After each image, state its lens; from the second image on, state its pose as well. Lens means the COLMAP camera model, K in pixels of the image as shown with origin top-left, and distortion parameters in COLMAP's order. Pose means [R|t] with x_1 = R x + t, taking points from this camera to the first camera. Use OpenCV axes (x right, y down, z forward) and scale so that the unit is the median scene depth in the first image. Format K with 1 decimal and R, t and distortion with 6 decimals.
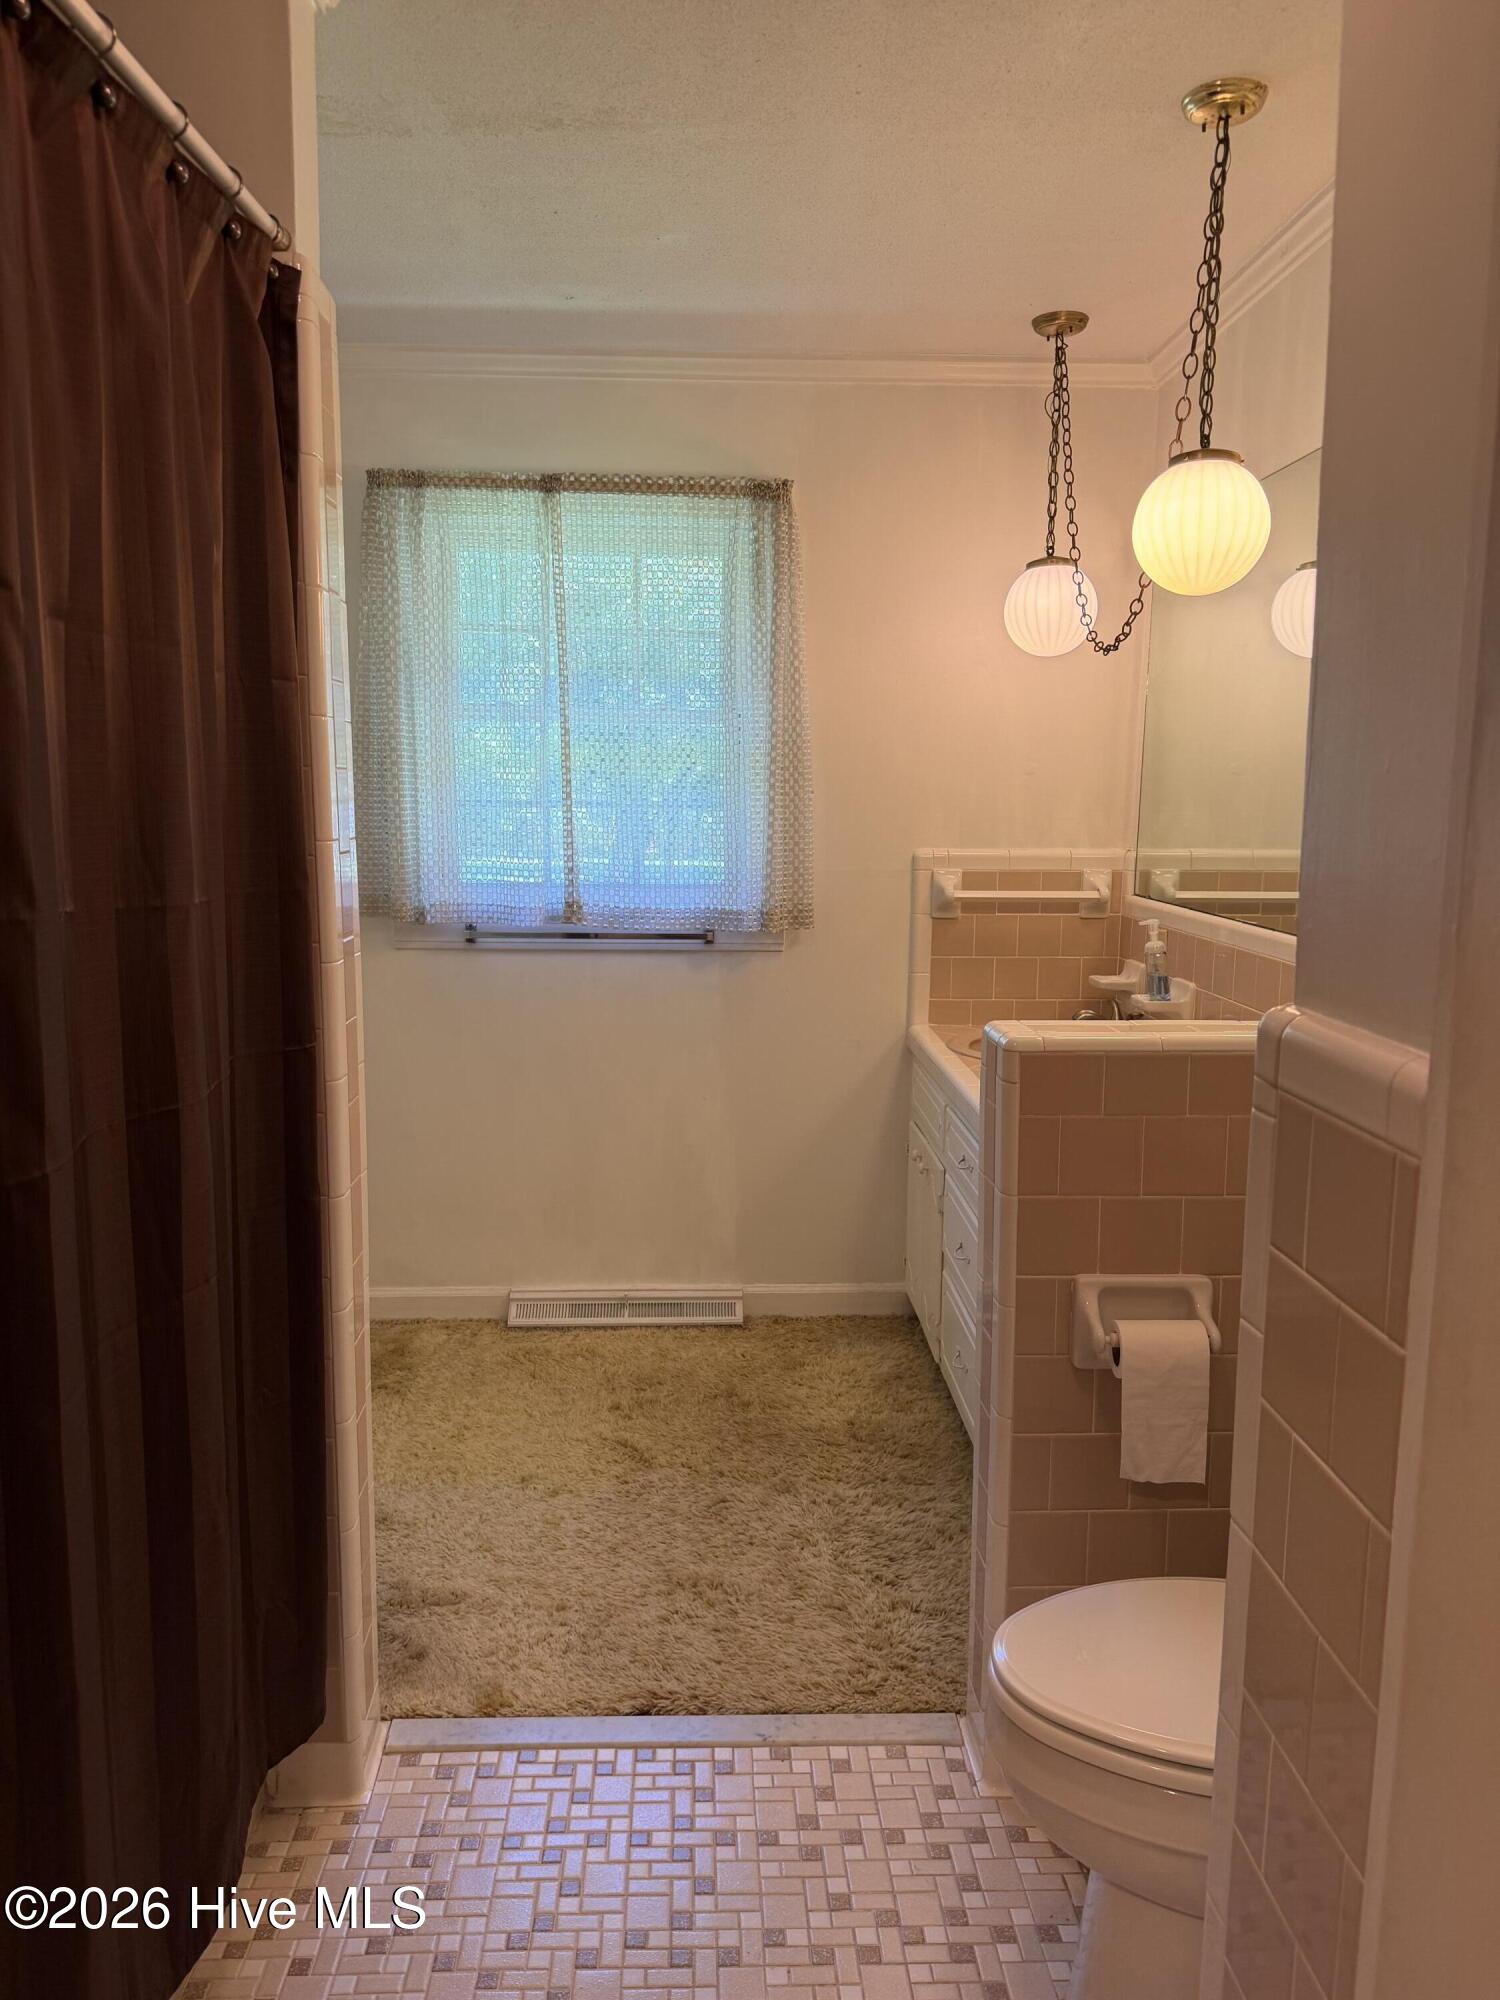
lens RADIAL K [[1411.9, 0, 749.2], [0, 1411.9, 995.4], [0, 0, 1]] dist [0.027319, -0.015245]
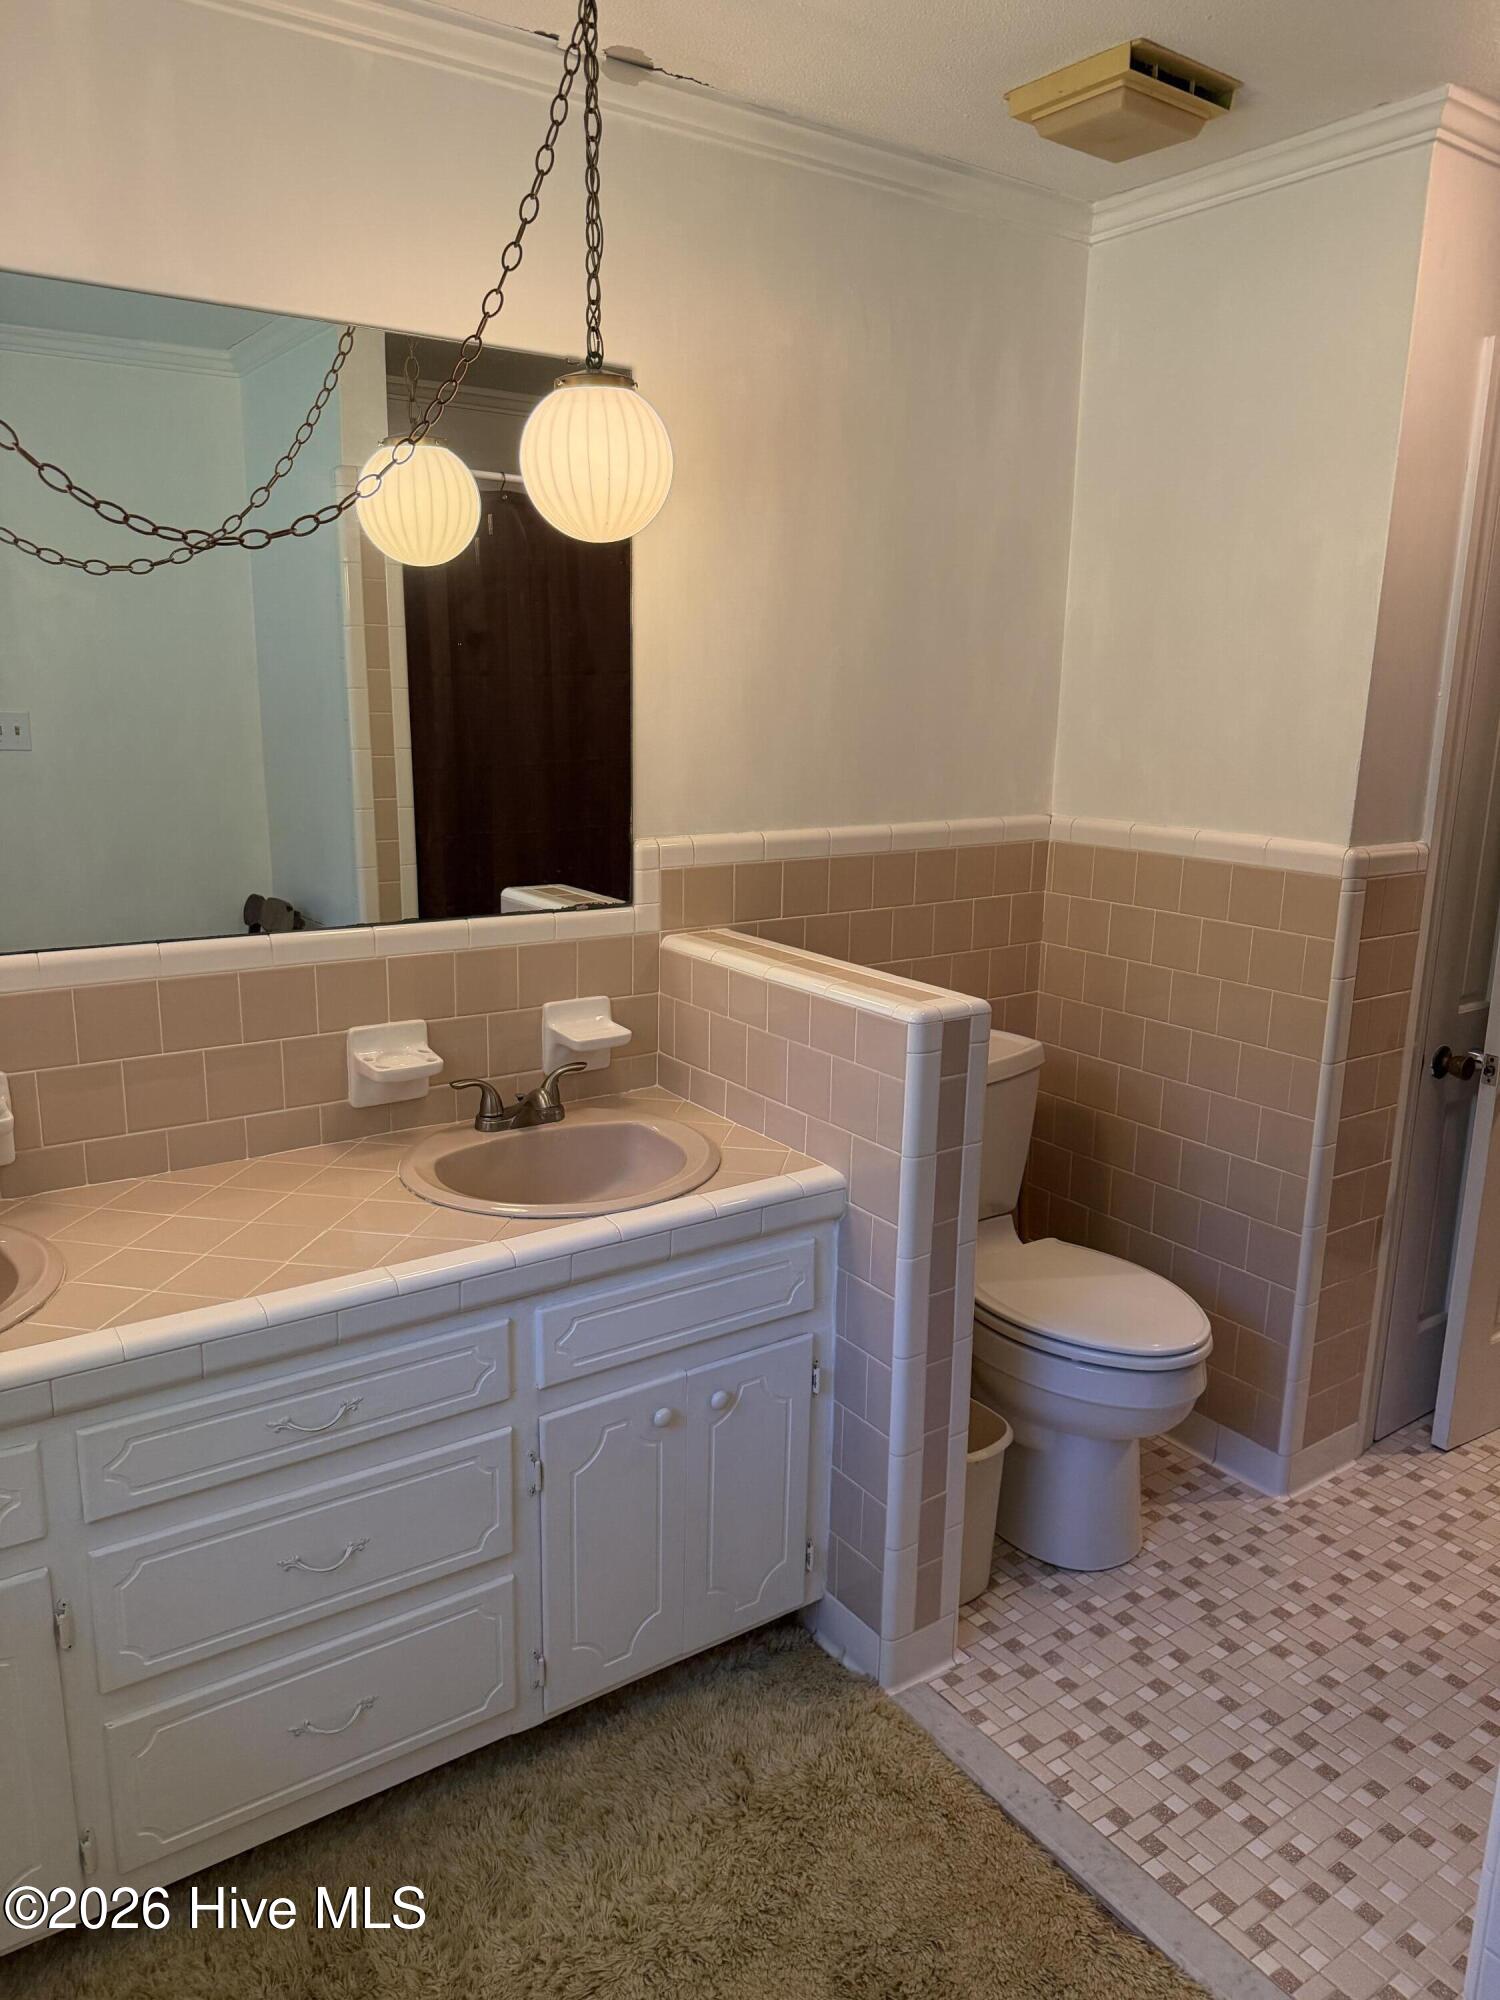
lens RADIAL K [[1411.9, 0, 751.3], [0, 1411.9, 1003.0], [0, 0, 1]] dist [0.027319, -0.015245]
pose [[-0.536142, -0.205866, 0.818640, -0.625536], [0.098112, 0.948035, 0.302661, -0.329490], [-0.838407, 0.242588, -0.488083, 1.728521]]
